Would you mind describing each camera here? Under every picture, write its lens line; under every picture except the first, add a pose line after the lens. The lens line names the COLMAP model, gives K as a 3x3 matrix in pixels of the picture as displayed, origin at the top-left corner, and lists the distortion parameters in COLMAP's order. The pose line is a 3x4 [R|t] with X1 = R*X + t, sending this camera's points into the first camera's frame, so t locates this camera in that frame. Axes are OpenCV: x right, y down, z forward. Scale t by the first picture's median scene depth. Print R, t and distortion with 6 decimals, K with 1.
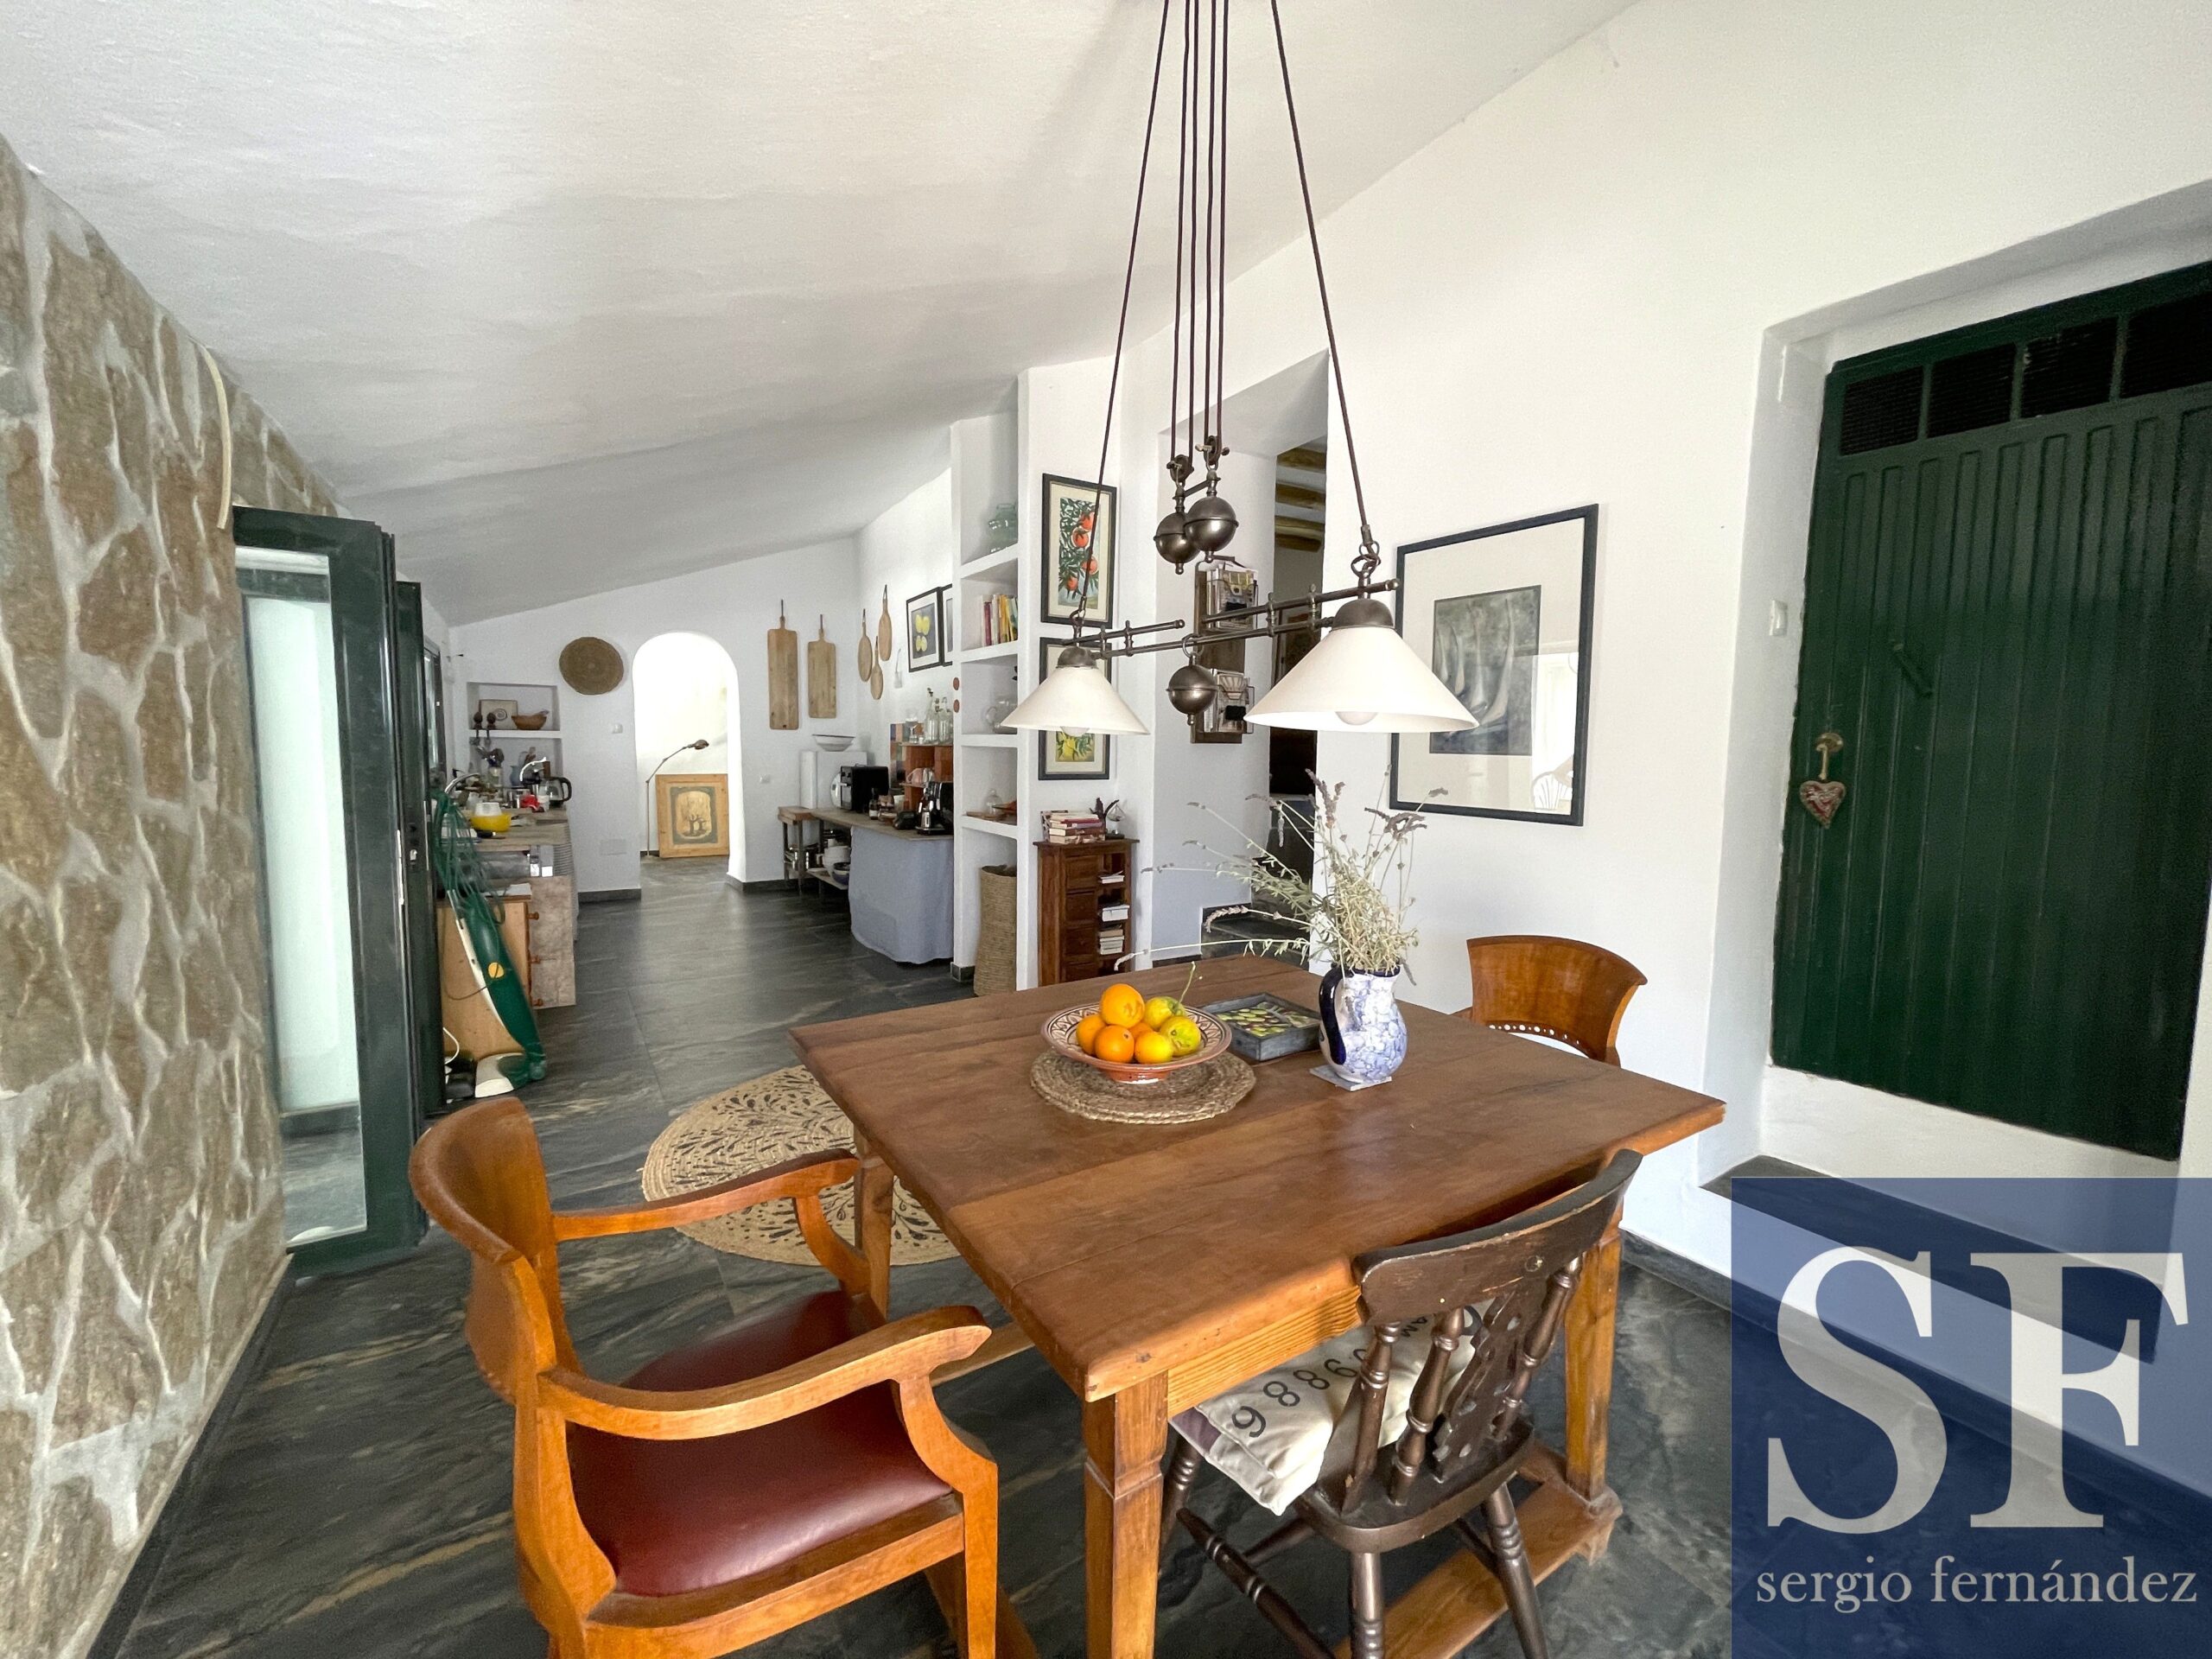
lens RADIAL K [[899.7, 0, 1106.2], [0, 899.7, 823.7], [0, 0, 1]] dist [0.003199, -0.001309]
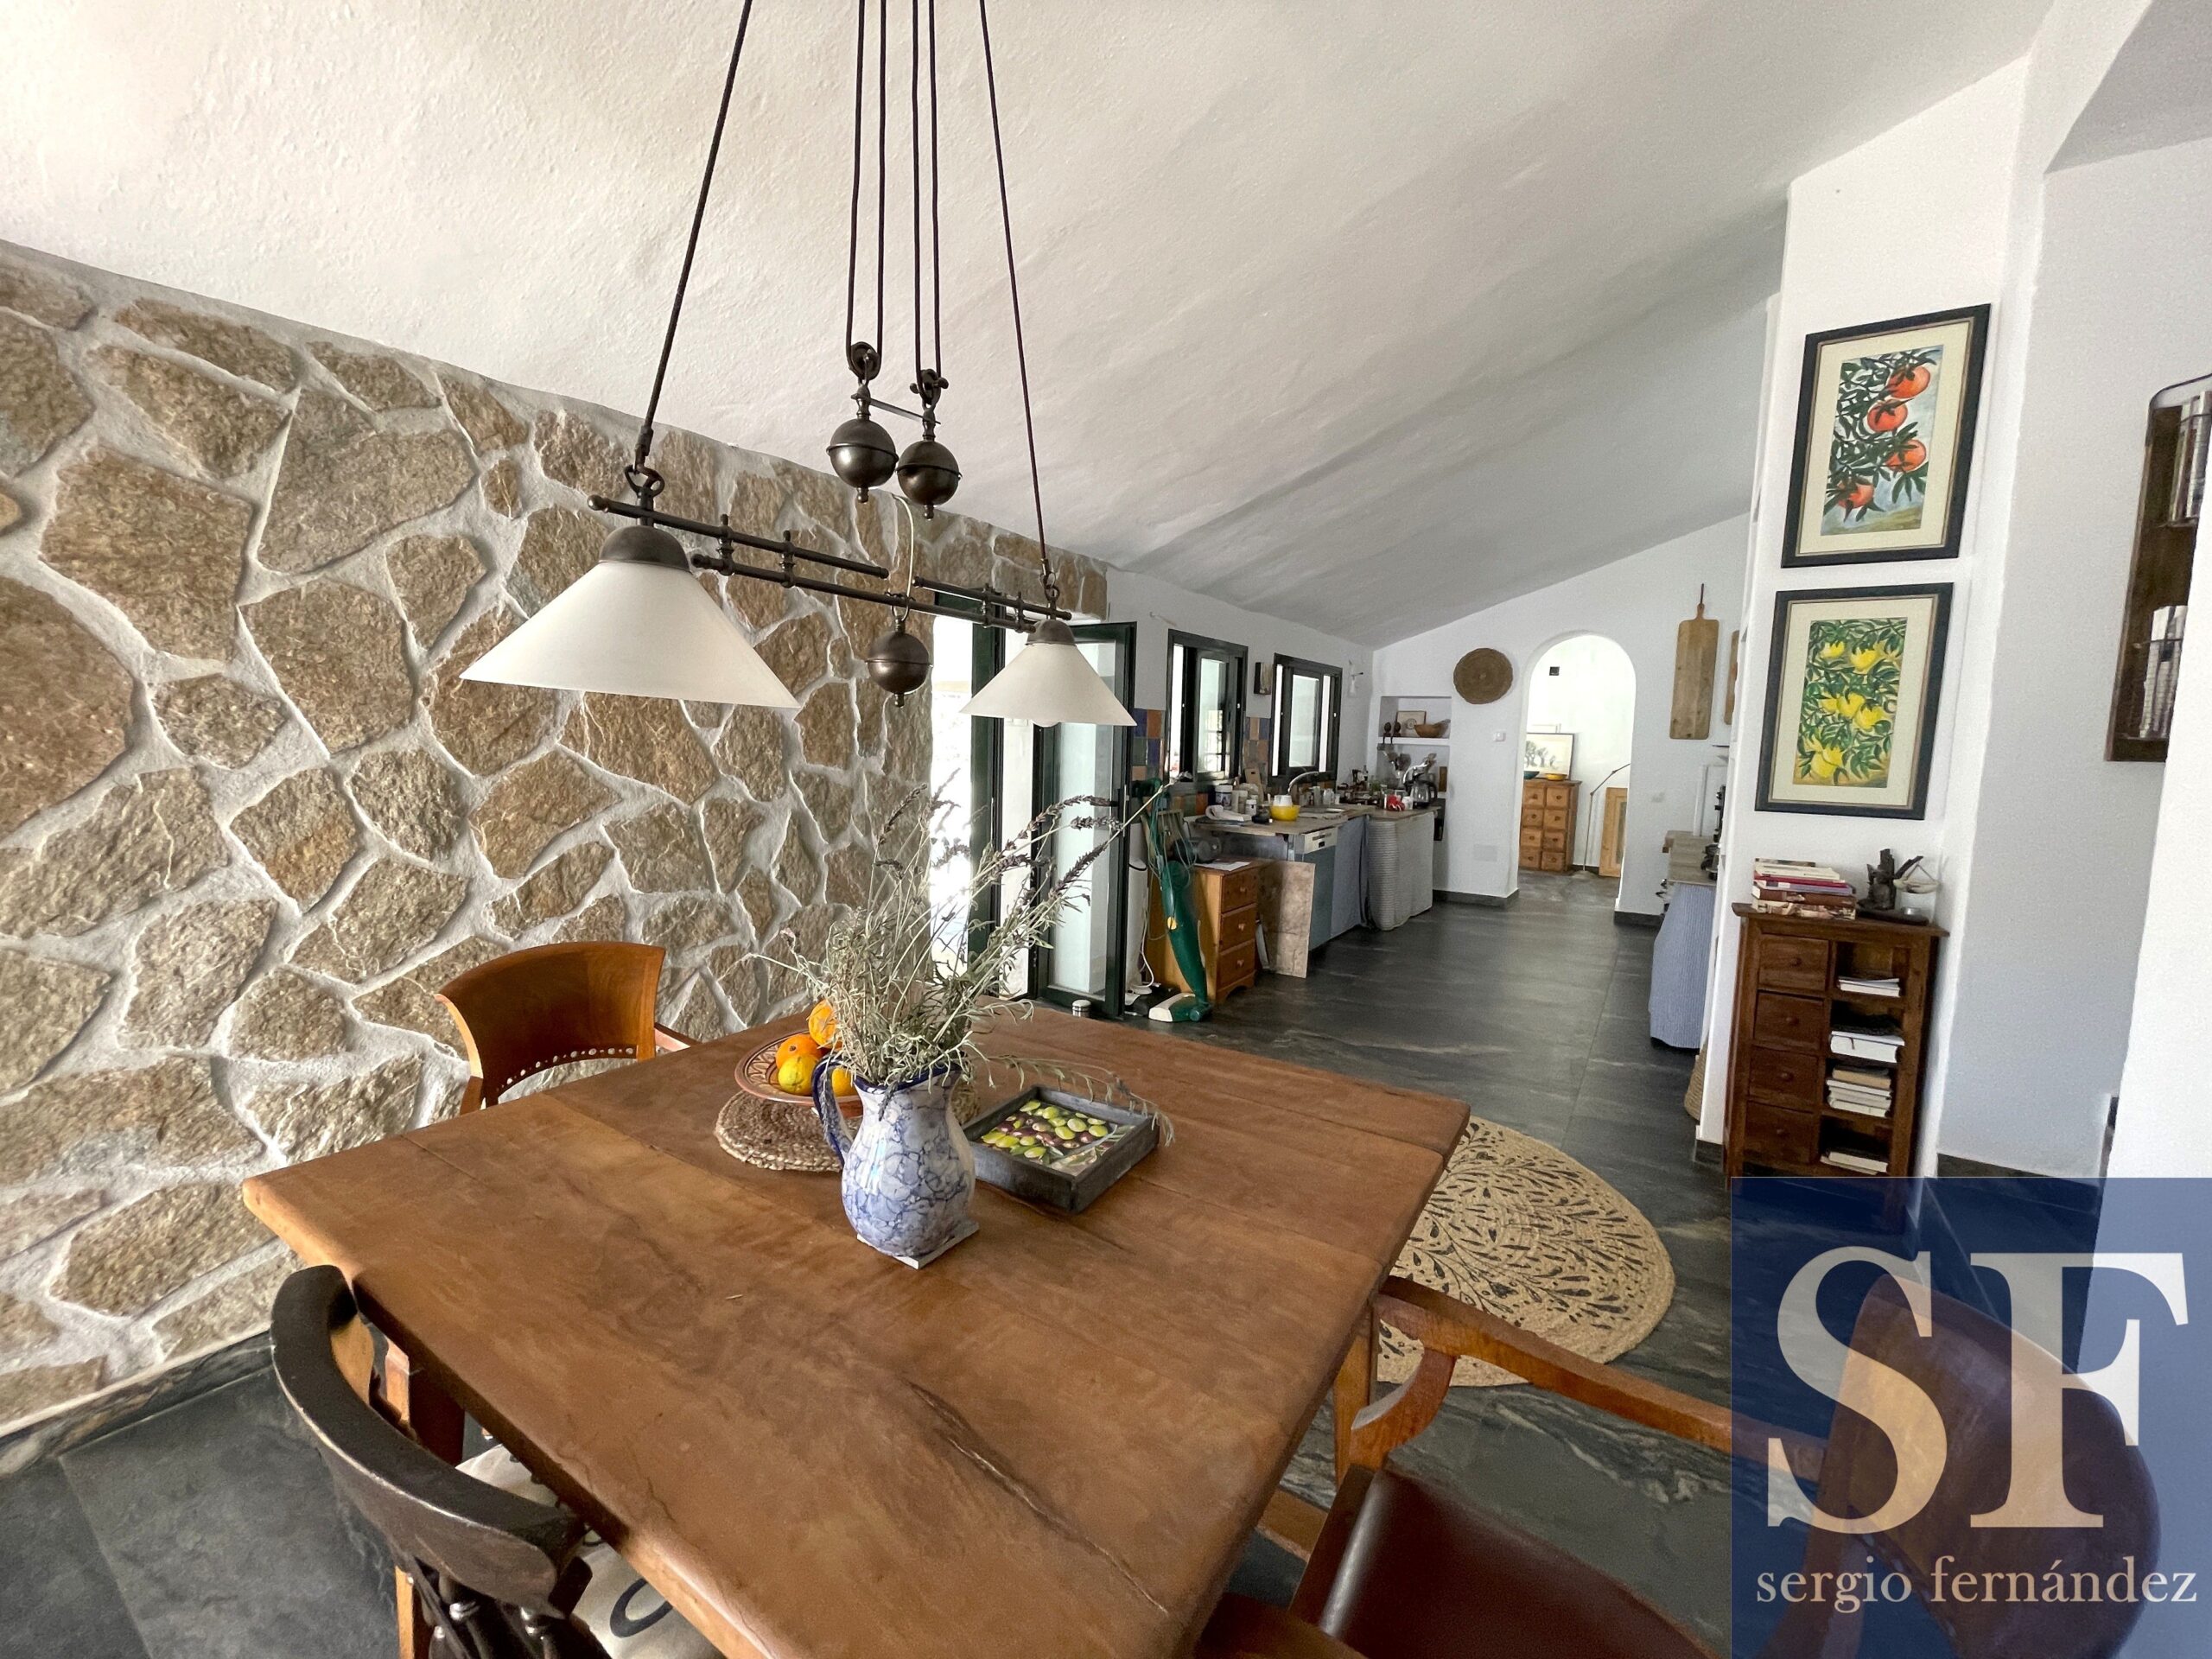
lens RADIAL K [[899.7, 0, 1100.8], [0, 899.7, 820.4], [0, 0, 1]] dist [0.003199, -0.001309]
pose [[0.425746, 0.086652, -0.900684, 0.318973], [-0.103499, 0.993534, 0.046661, -0.022734], [0.898904, 0.073354, 0.431962, 0.290557]]
